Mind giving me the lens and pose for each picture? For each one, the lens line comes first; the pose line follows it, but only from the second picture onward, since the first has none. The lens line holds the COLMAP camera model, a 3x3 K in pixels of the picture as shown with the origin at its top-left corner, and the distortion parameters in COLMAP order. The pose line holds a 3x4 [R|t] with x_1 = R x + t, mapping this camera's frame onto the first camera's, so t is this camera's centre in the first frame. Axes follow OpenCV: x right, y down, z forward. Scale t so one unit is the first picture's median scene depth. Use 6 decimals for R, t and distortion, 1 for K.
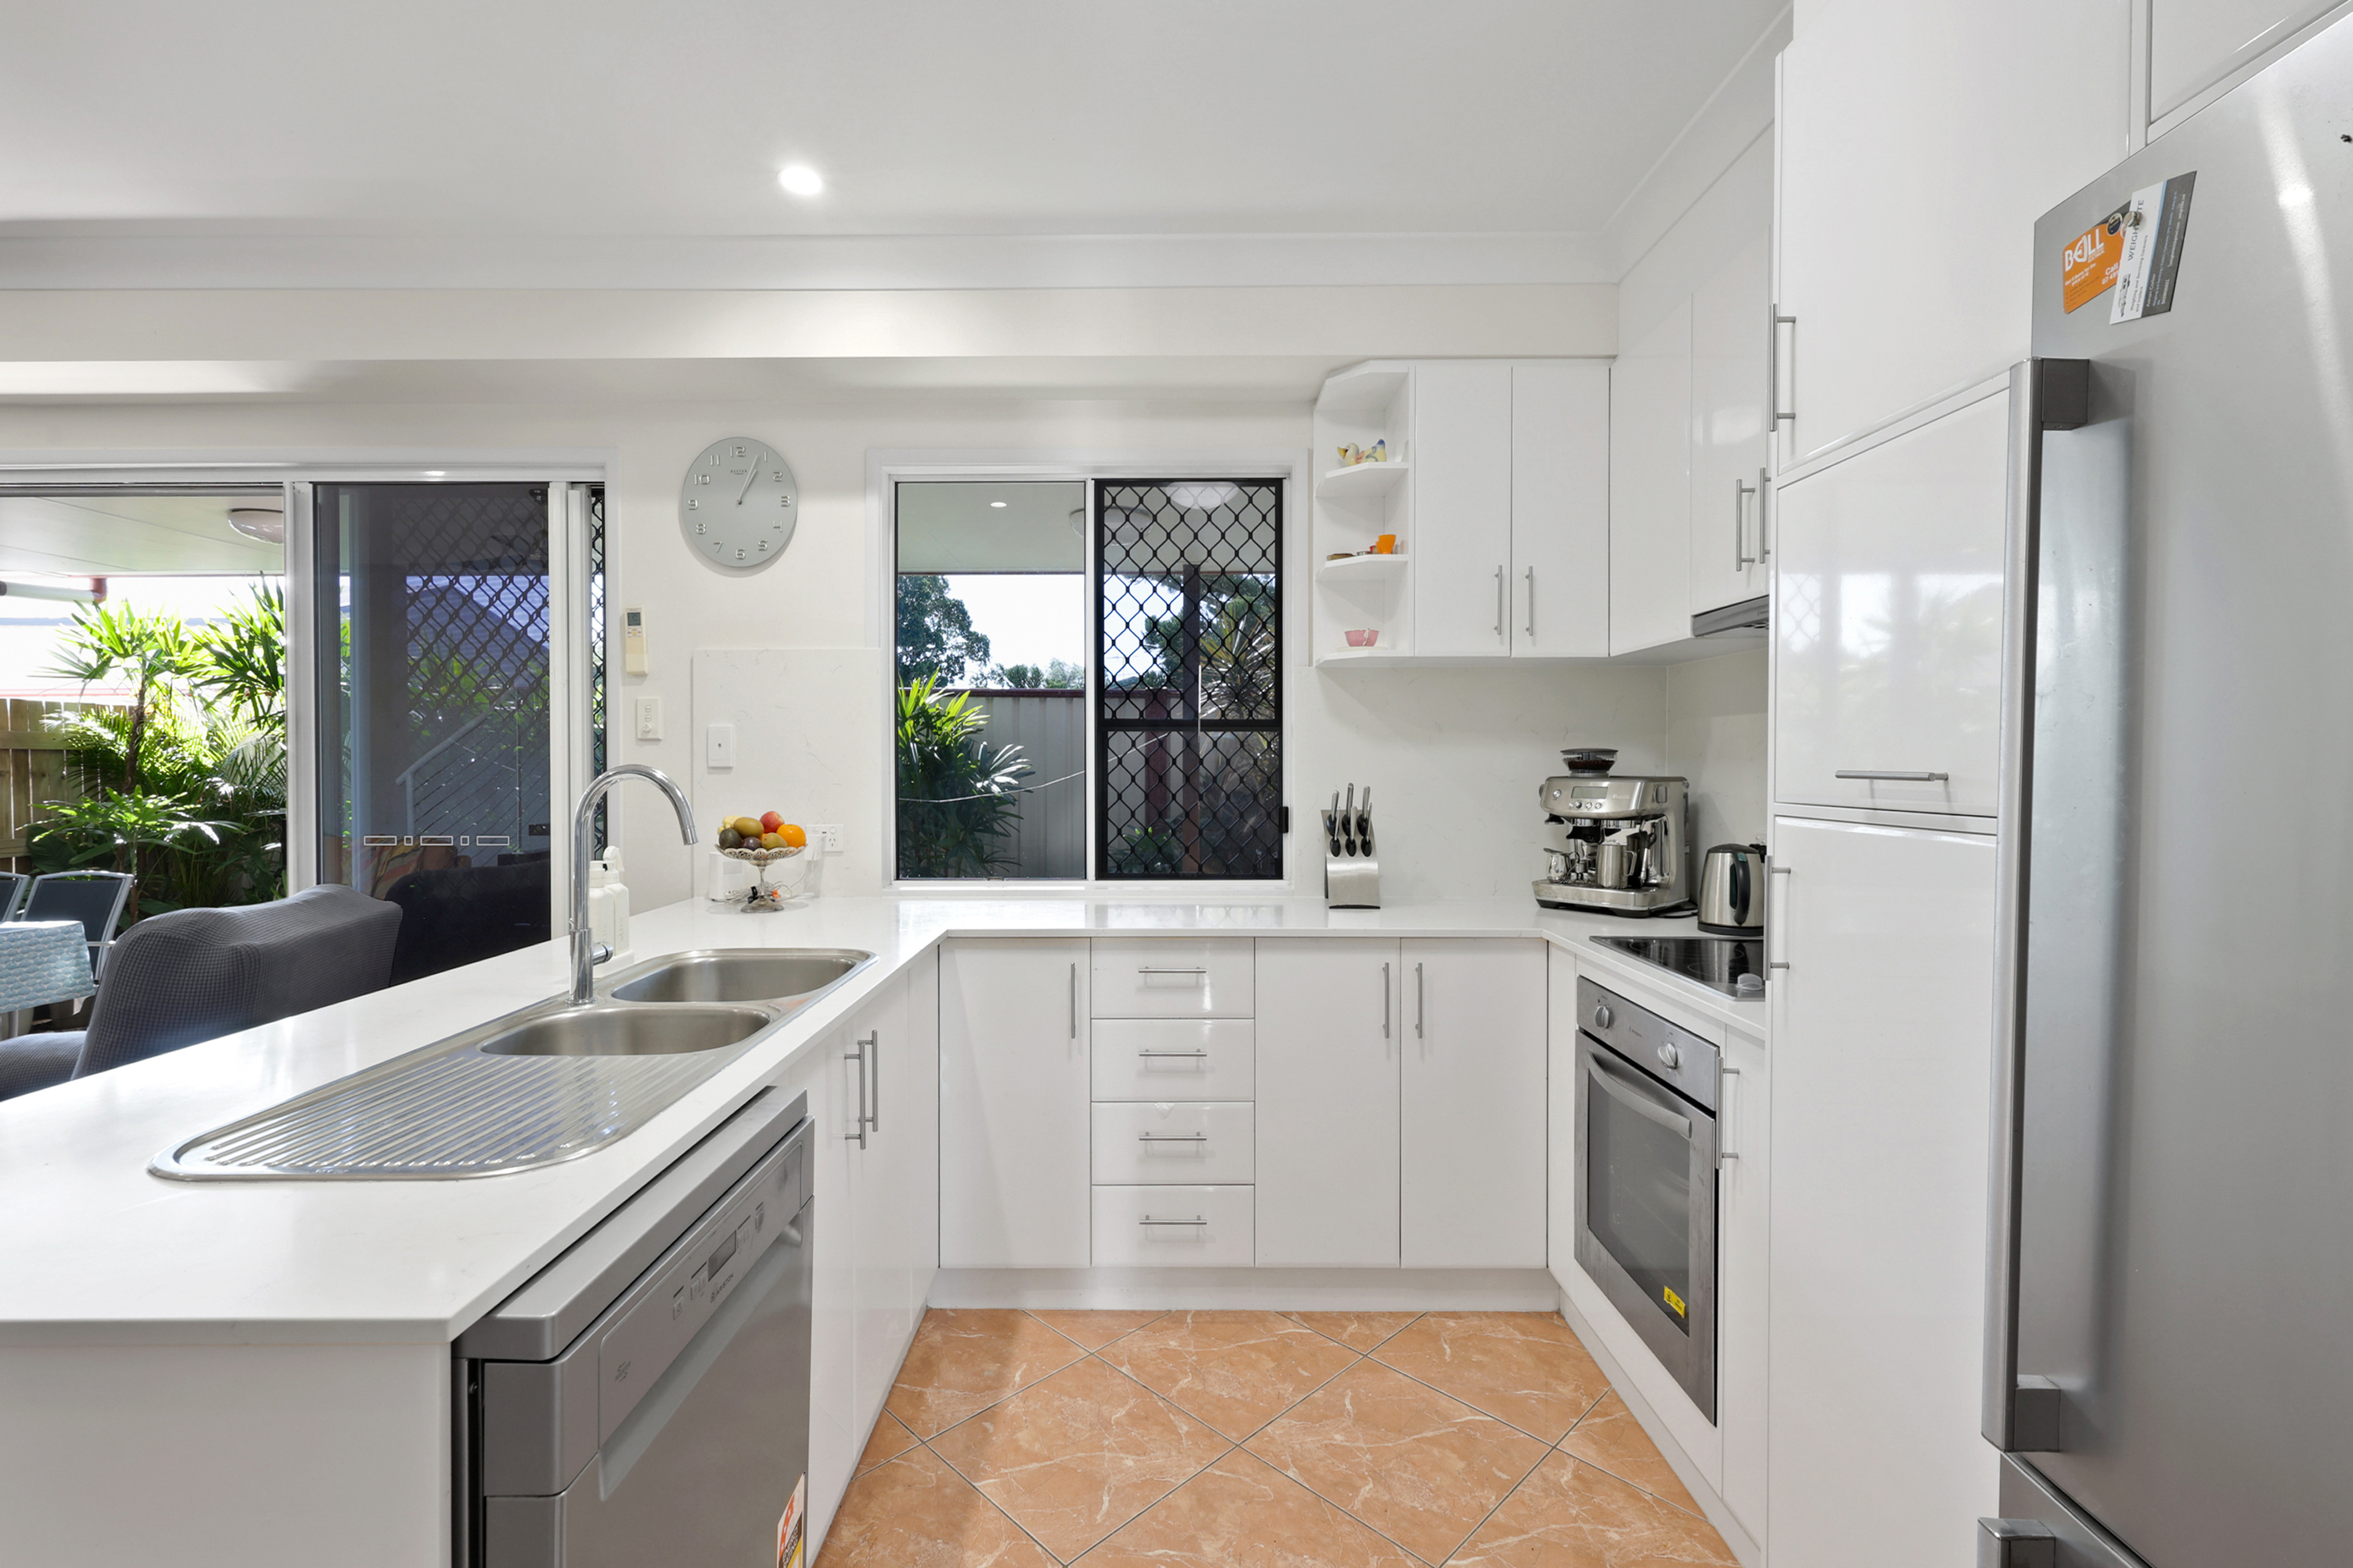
lens RADIAL K [[997.6, 0, 1165.2], [0, 997.6, 775.4], [0, 0, 1]] dist [0.000302, -0.000087]
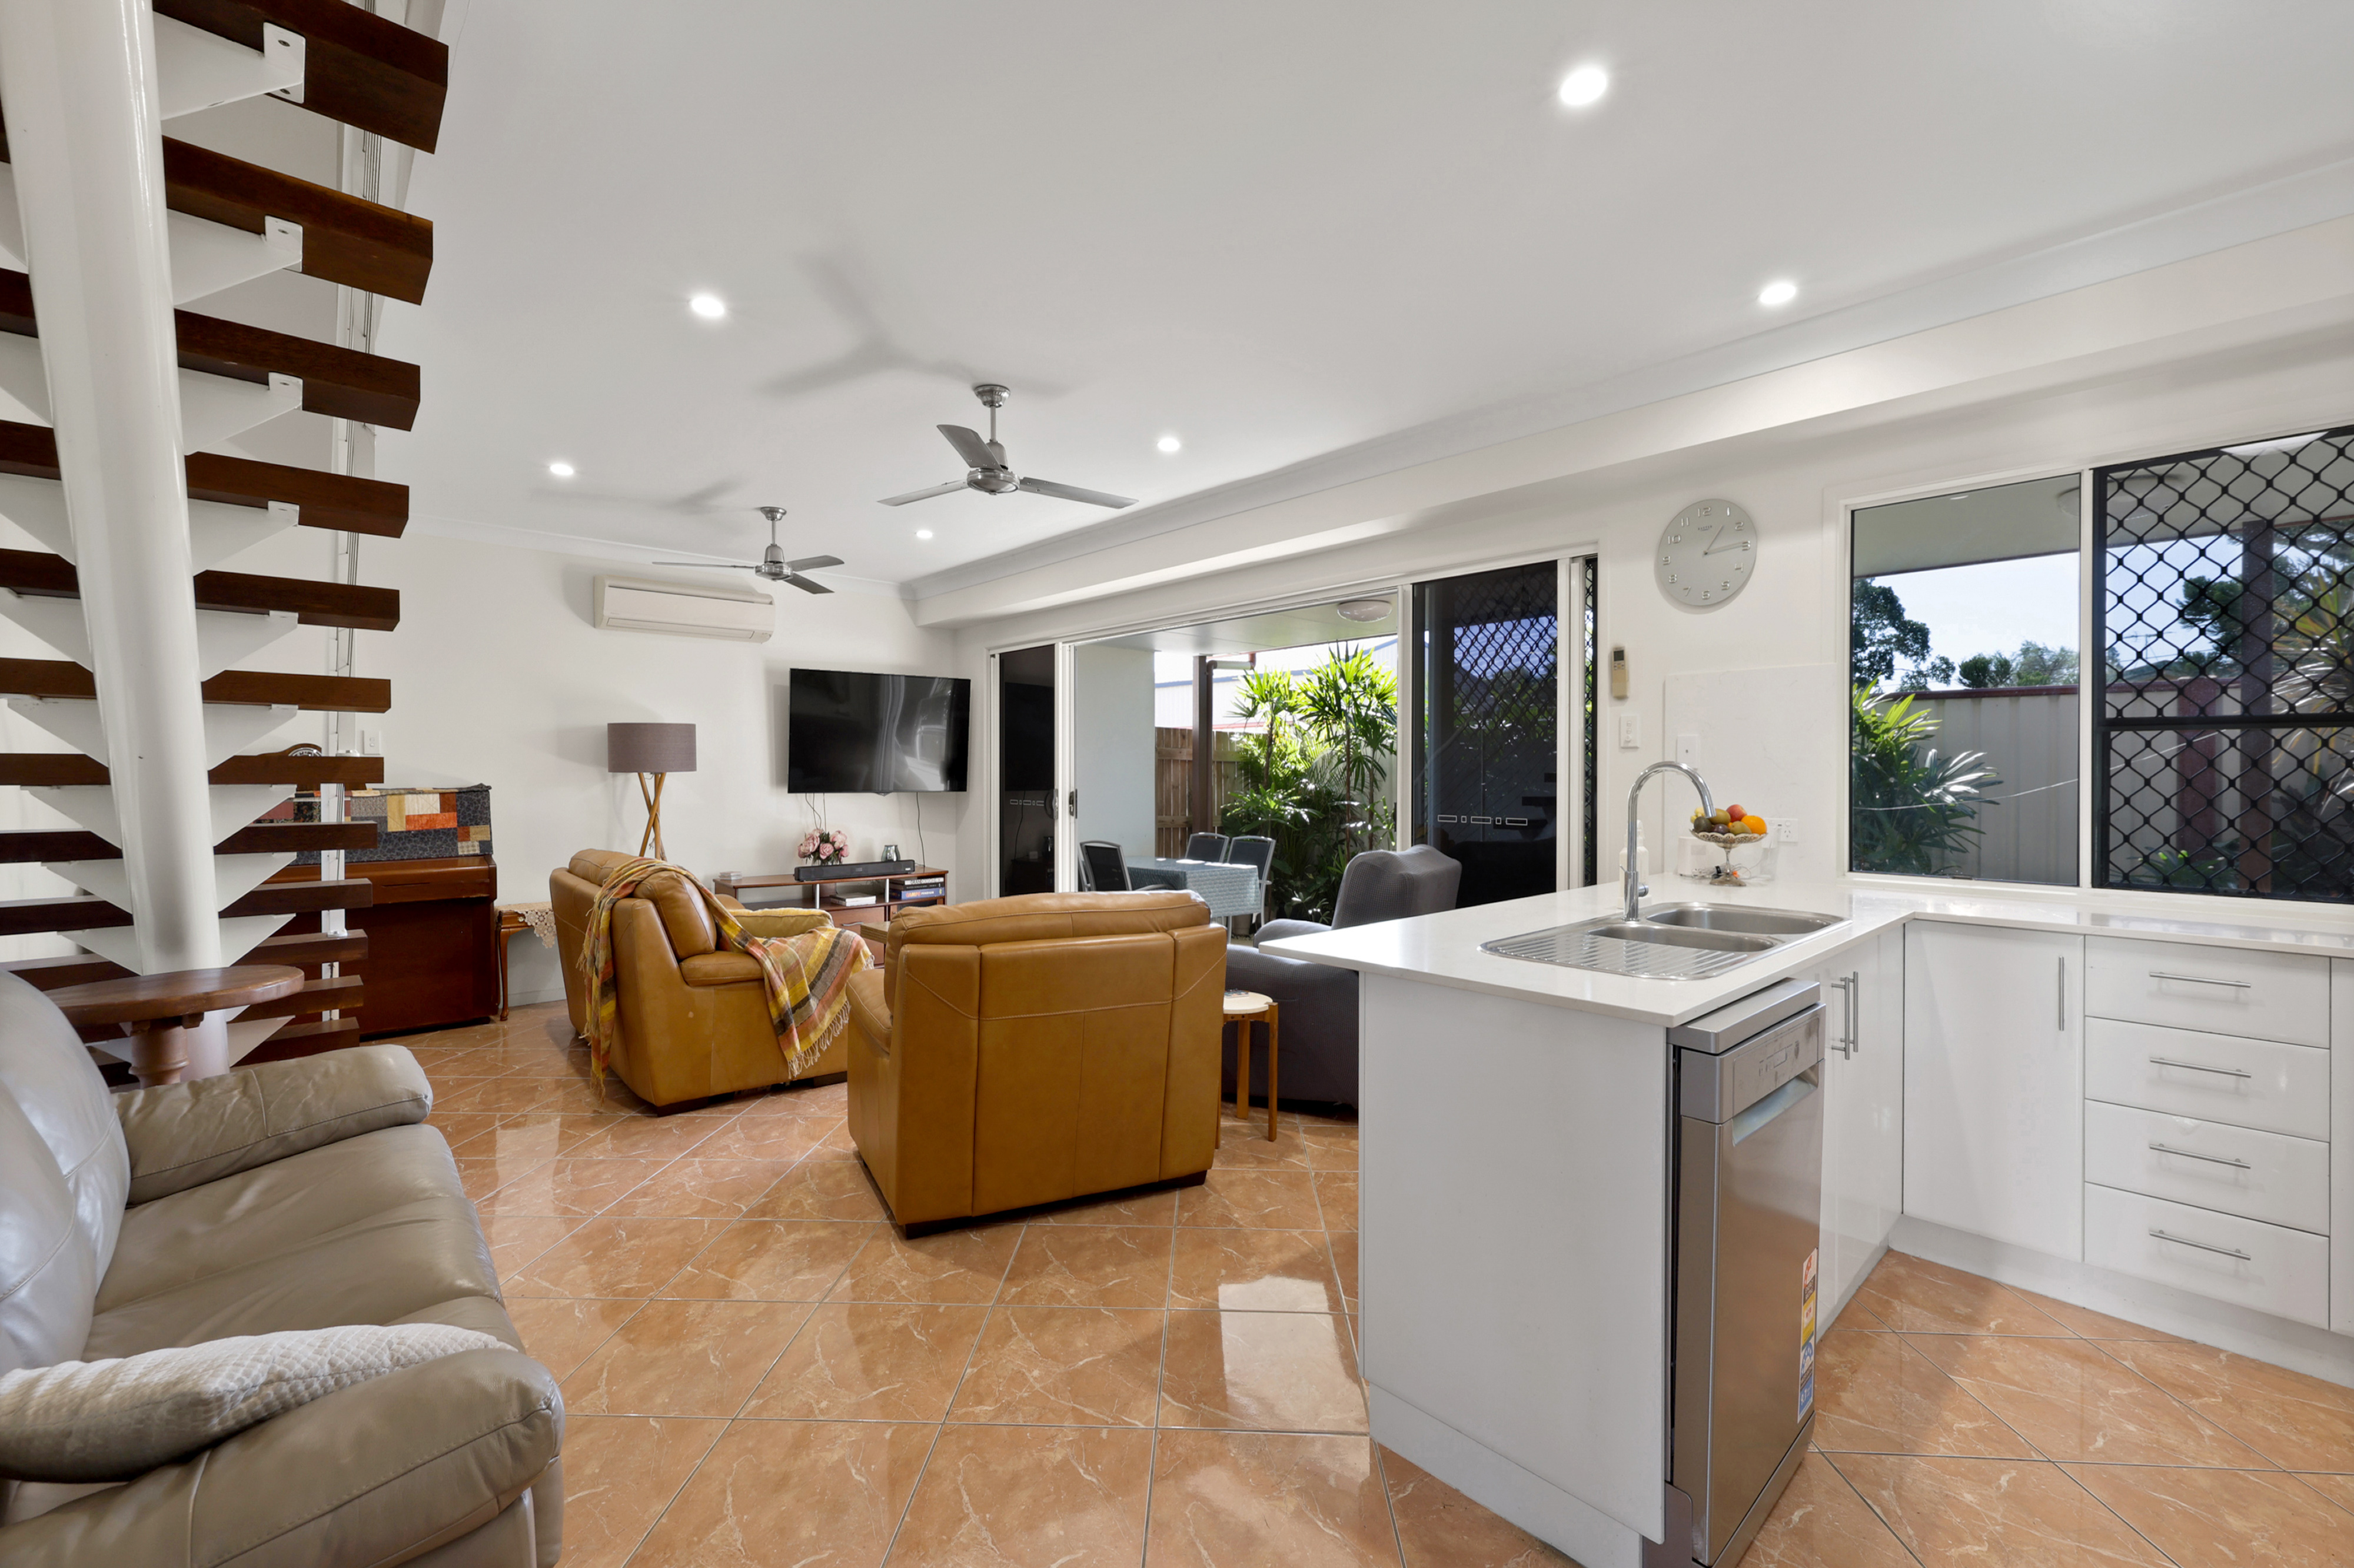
lens RADIAL K [[968.8, 0, 1225.4], [0, 968.8, 773.6], [0, 0, 1]] dist [0.001542, 0.000148]
pose [[0.695727, 0.003630, -0.718297, 0.020123], [-0.012861, 0.999890, -0.007405, 0.013757], [0.718191, 0.014390, 0.695697, -0.247749]]
